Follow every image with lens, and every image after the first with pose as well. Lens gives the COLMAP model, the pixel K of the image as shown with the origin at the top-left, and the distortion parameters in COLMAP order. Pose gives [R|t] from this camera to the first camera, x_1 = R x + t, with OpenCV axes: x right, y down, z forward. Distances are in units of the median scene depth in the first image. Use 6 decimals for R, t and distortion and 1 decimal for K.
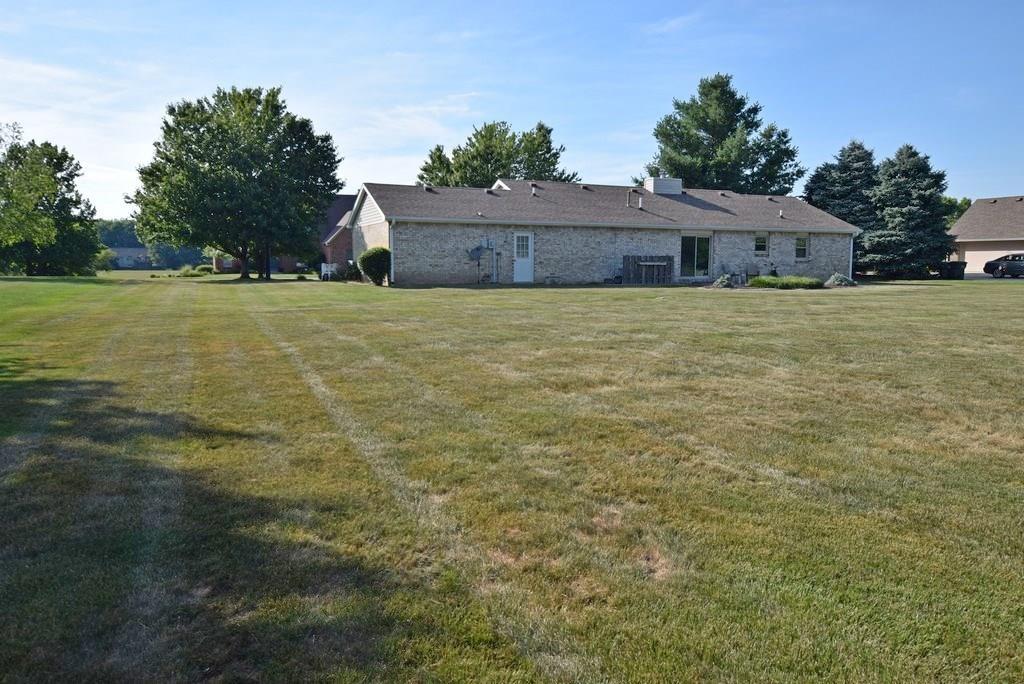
lens RADIAL K [[744.0, 0, 512.0], [0, 744.0, 342.0], [0, 0, 1]] dist [0.023337, 0.000294]
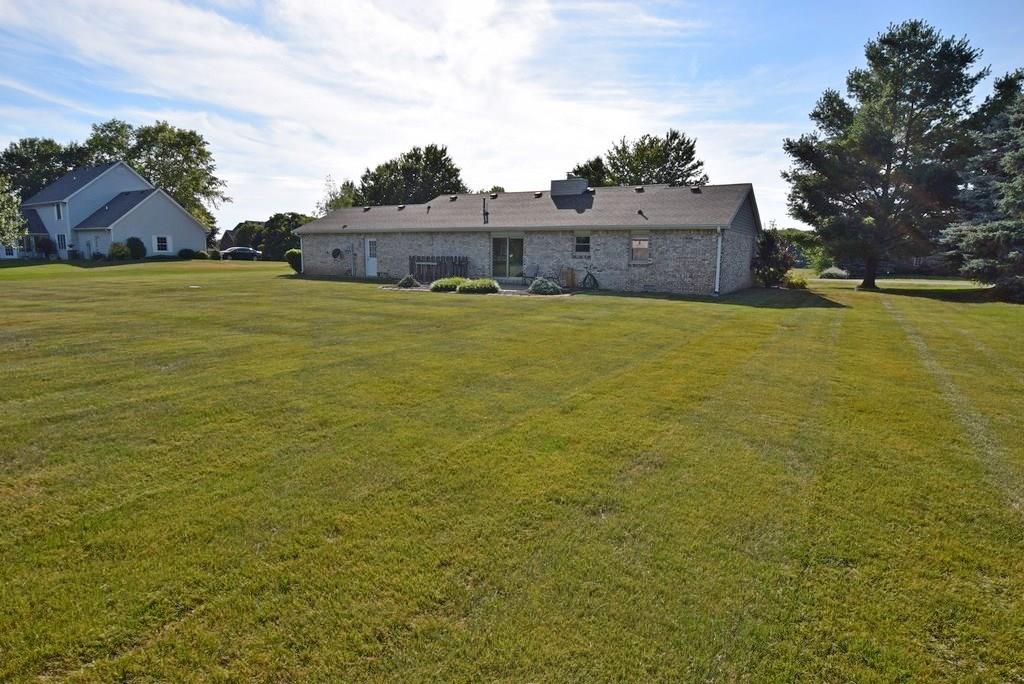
lens RADIAL K [[571.0, 0, 512.0], [0, 571.0, 342.0], [0, 0, 1]] dist [-0.012411, 0.000894]
pose [[0.575172, 0.123274, -0.808691, 0.796999], [-0.101541, 0.991694, 0.078951, -0.056296], [0.811706, 0.036705, 0.582912, 0.498197]]
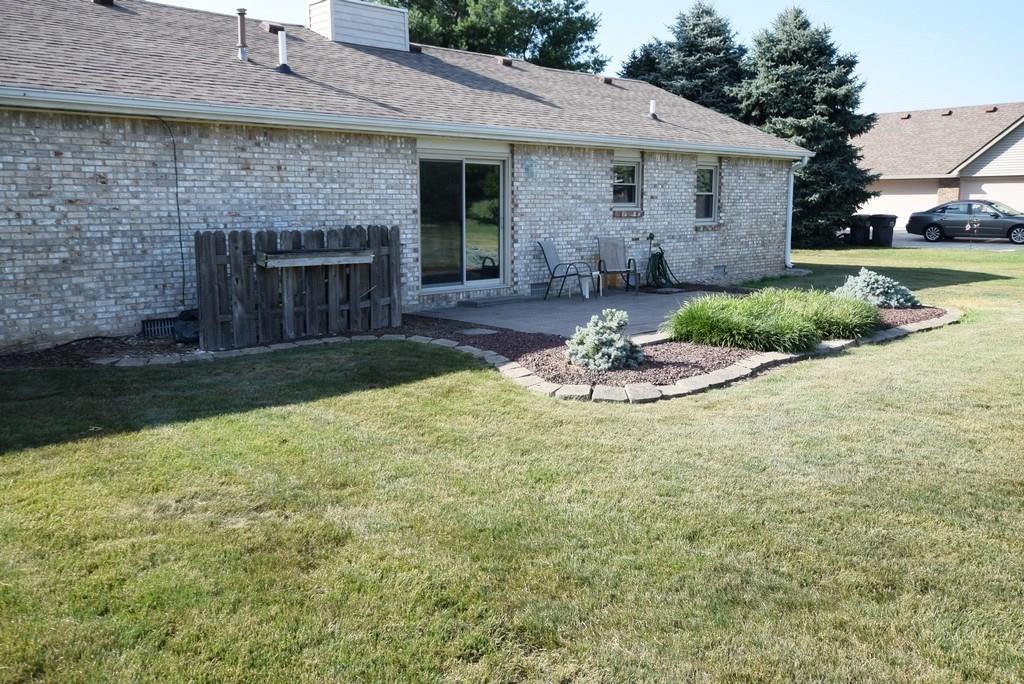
lens RADIAL K [[845.1, 0, 512.0], [0, 845.1, 342.0], [0, 0, 1]] dist [0.000576, 0.005250]
pose [[0.940991, -0.064843, 0.332162, 0.124449], [0.047088, 0.997012, 0.061236, -0.075332], [-0.335140, -0.041982, 0.941232, 0.573016]]
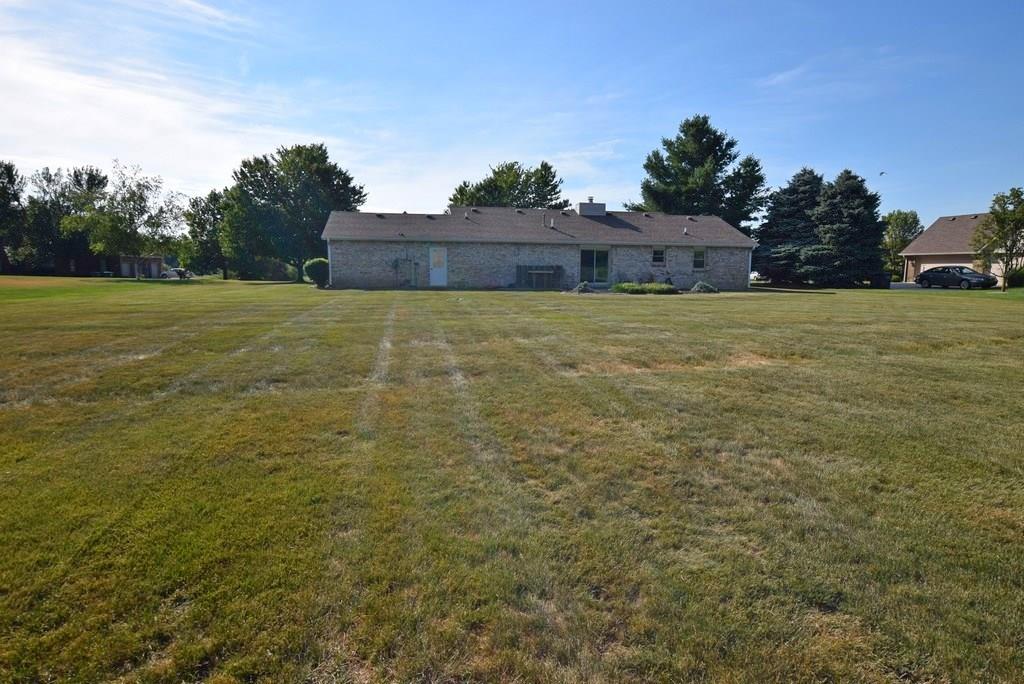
lens RADIAL K [[571.0, 0, 512.0], [0, 571.0, 342.0], [0, 0, 1]] dist [-0.012411, 0.000894]
pose [[0.972928, 0.032141, -0.228861, 0.297476], [-0.028551, 0.999412, 0.018981, -0.004538], [0.229336, -0.011933, 0.973274, 0.052407]]
